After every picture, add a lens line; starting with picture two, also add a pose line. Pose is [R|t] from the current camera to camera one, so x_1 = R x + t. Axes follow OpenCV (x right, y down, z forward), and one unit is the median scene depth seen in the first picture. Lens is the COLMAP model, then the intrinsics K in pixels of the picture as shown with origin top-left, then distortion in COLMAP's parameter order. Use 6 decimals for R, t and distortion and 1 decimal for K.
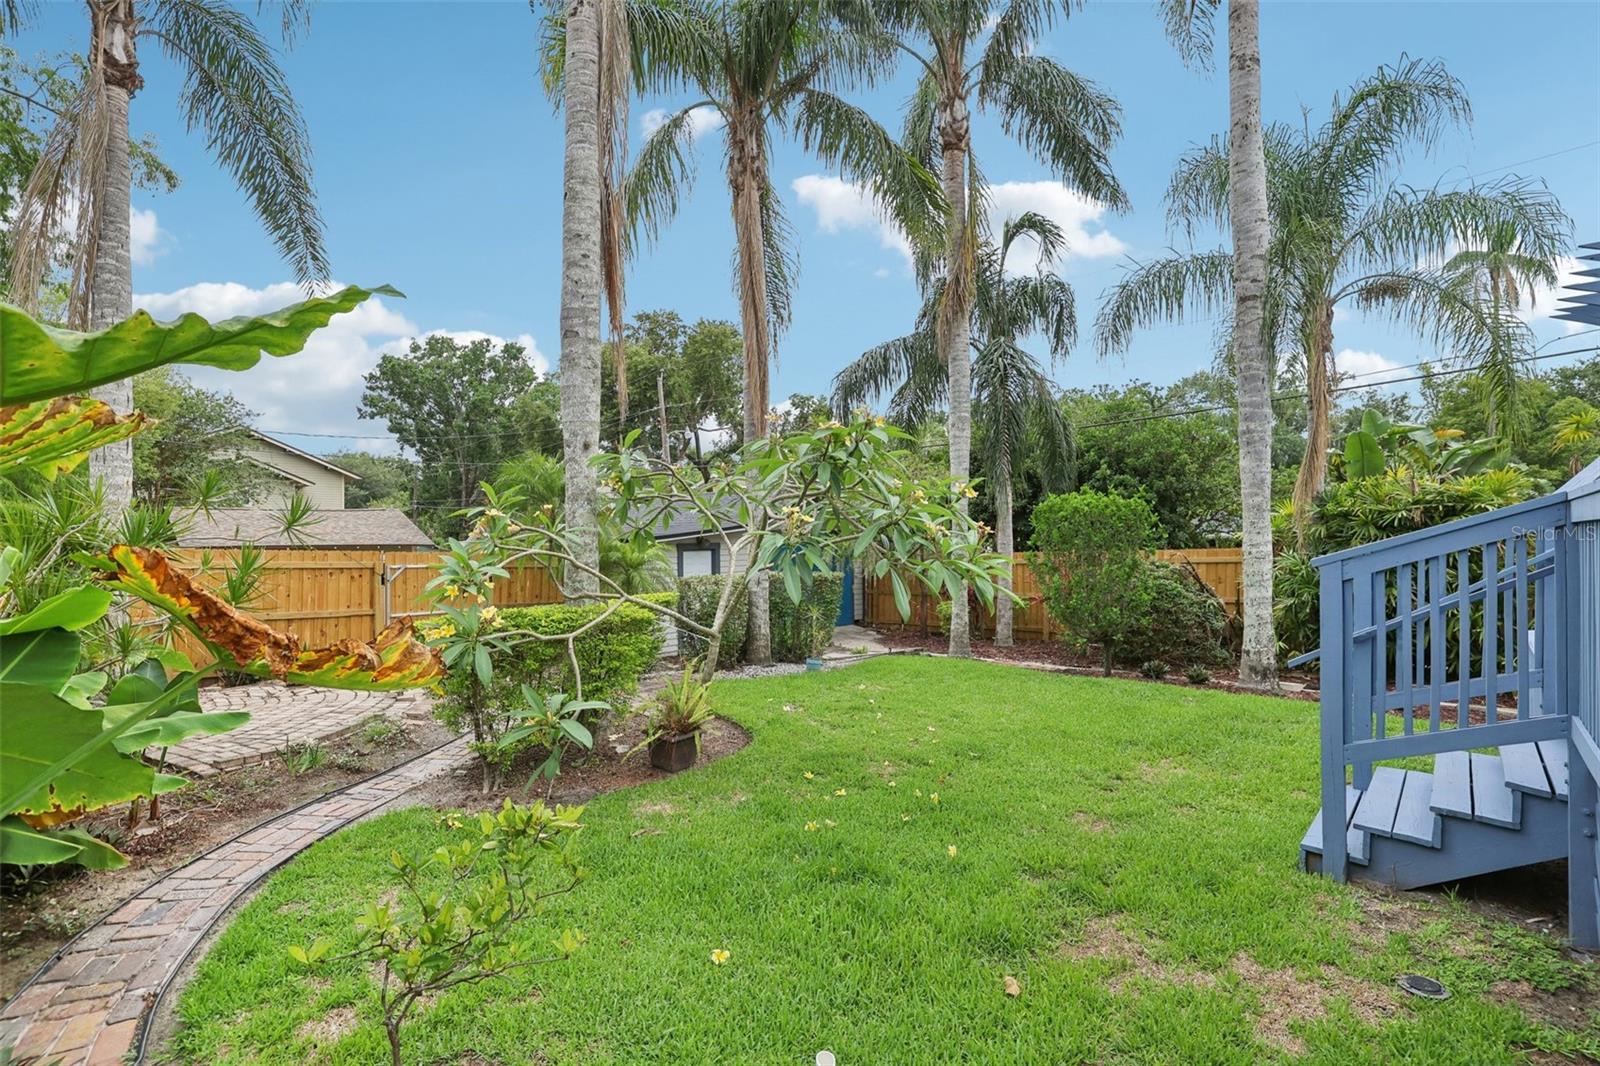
lens RADIAL K [[708.9, 0, 795.6], [0, 708.9, 536.1], [0, 0, 1]] dist [-0.012716, 0.003813]
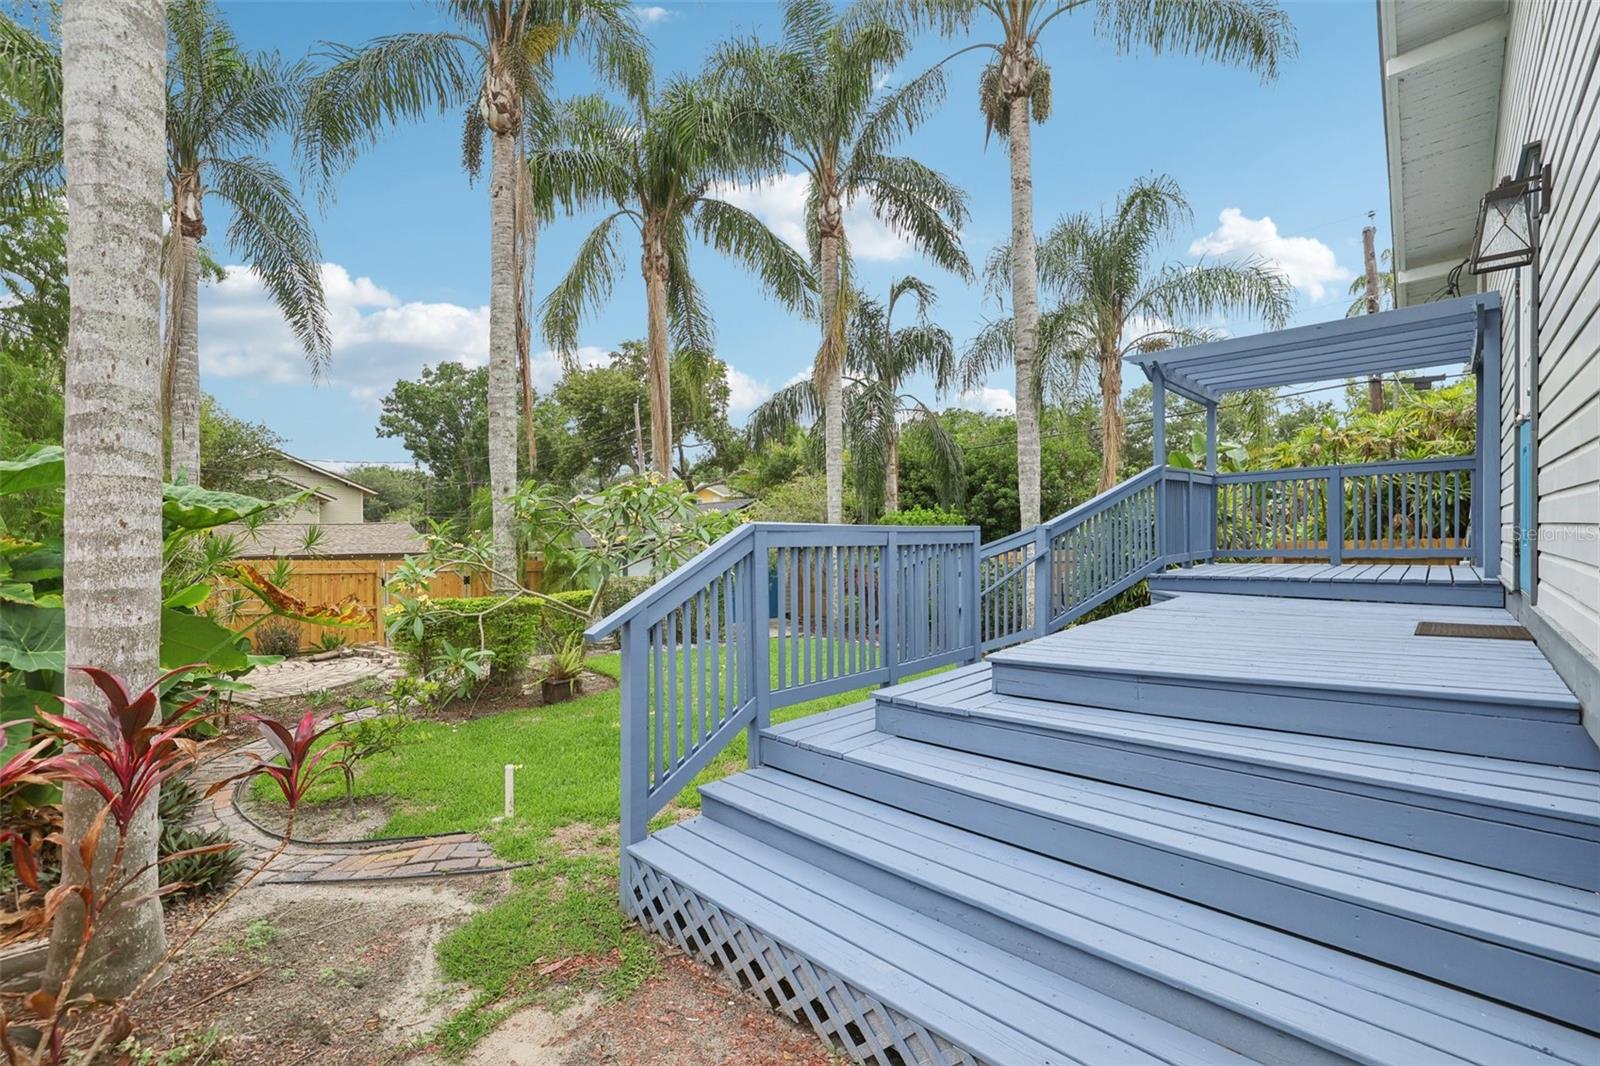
lens RADIAL K [[708.9, 0, 801.5], [0, 708.9, 529.4], [0, 0, 1]] dist [-0.012716, 0.003813]
pose [[0.999702, -0.012206, -0.021127, 0.194517], [0.011958, 0.999859, -0.011809, -0.009808], [0.021268, 0.011553, 0.999707, -0.256577]]
